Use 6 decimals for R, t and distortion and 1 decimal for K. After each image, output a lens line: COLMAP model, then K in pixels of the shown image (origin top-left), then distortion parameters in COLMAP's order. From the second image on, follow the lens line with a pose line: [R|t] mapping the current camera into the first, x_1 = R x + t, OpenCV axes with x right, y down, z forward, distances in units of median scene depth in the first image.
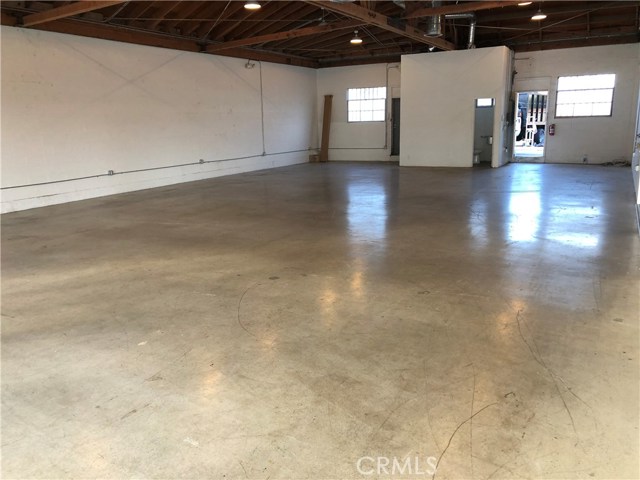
lens RADIAL K [[528.1, 0, 317.0], [0, 528.1, 232.5], [0, 0, 1]] dist [0.050436, -0.050534]
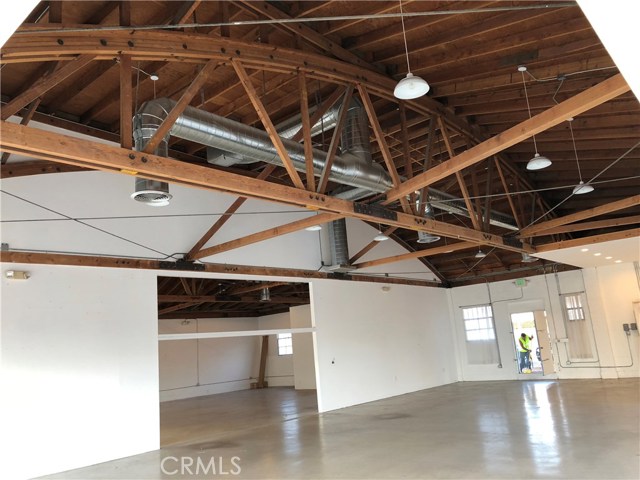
lens RADIAL K [[528.6, 0, 317.7], [0, 528.6, 237.1], [0, 0, 1]] dist [0.029442, -0.014327]
pose [[0.971586, -0.102286, -0.213446, 0.548247], [0.009174, 0.917397, -0.397868, 0.050299], [0.236511, 0.384604, 0.892268, -0.295036]]
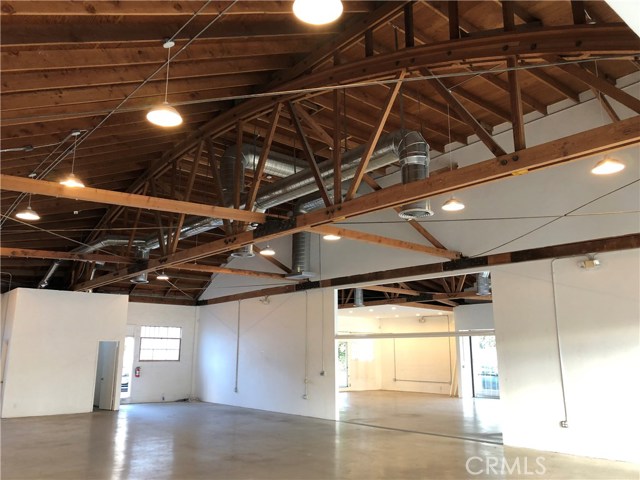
lens RADIAL K [[526.9, 0, 314.5], [0, 526.9, 235.9], [0, 0, 1]] dist [0.039580, -0.042175]
pose [[0.360857, 0.231033, 0.903552, -0.479777], [0.184521, 0.931992, -0.311998, -0.045416], [-0.914185, 0.279311, 0.293685, 0.262922]]
